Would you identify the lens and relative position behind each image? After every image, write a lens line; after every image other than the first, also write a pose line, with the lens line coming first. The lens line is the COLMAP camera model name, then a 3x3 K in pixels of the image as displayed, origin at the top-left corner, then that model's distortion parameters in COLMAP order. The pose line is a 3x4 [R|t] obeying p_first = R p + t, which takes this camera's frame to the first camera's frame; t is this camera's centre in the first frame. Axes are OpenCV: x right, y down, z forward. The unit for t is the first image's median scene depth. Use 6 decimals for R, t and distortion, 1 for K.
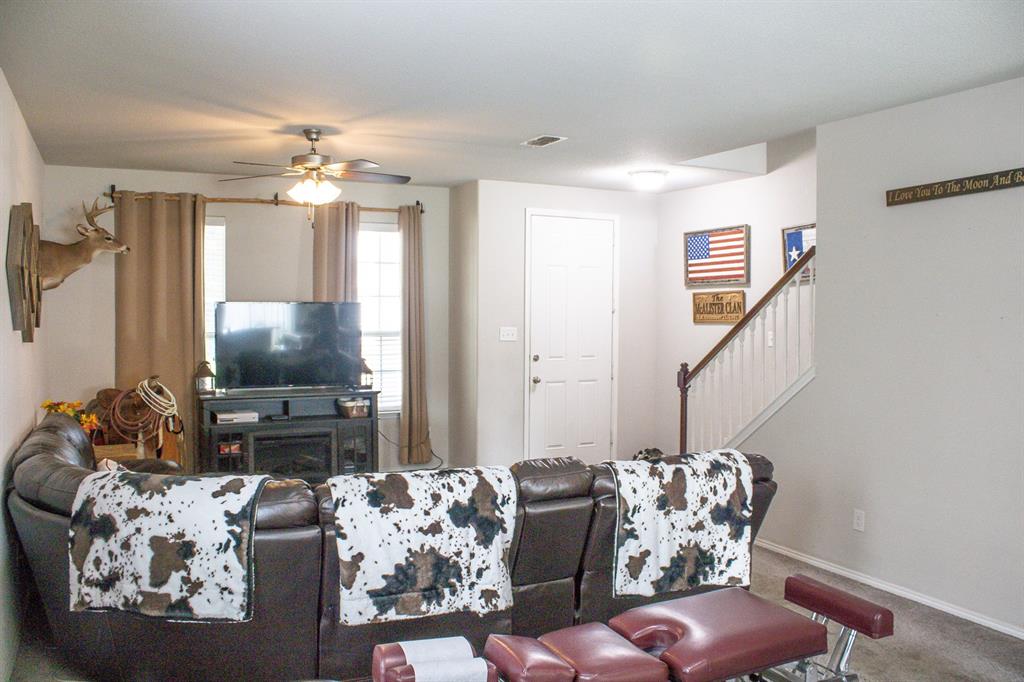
lens RADIAL K [[844.0, 0, 512.7], [0, 844.0, 347.9], [0, 0, 1]] dist [-0.110961, 0.013325]
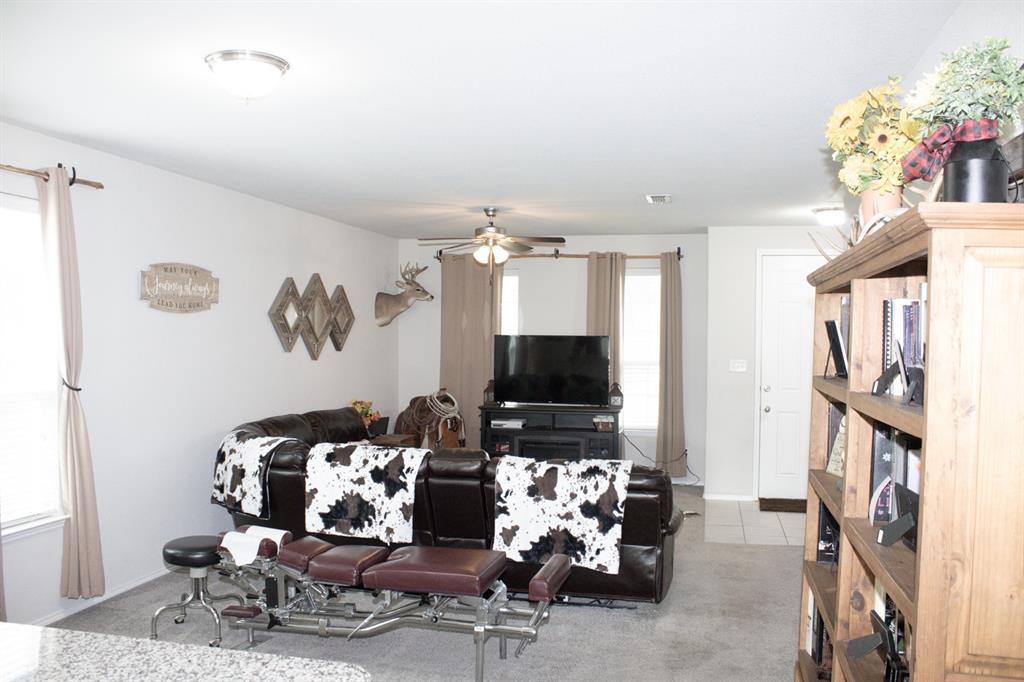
lens RADIAL K [[844.0, 0, 511.6], [0, 844.0, 341.1], [0, 0, 1]] dist [-0.110961, 0.013325]
pose [[0.775117, 0.006231, -0.631788, 0.984318], [-0.035403, 0.998809, -0.033583, -0.003056], [0.630826, 0.048398, 0.774414, -0.042549]]
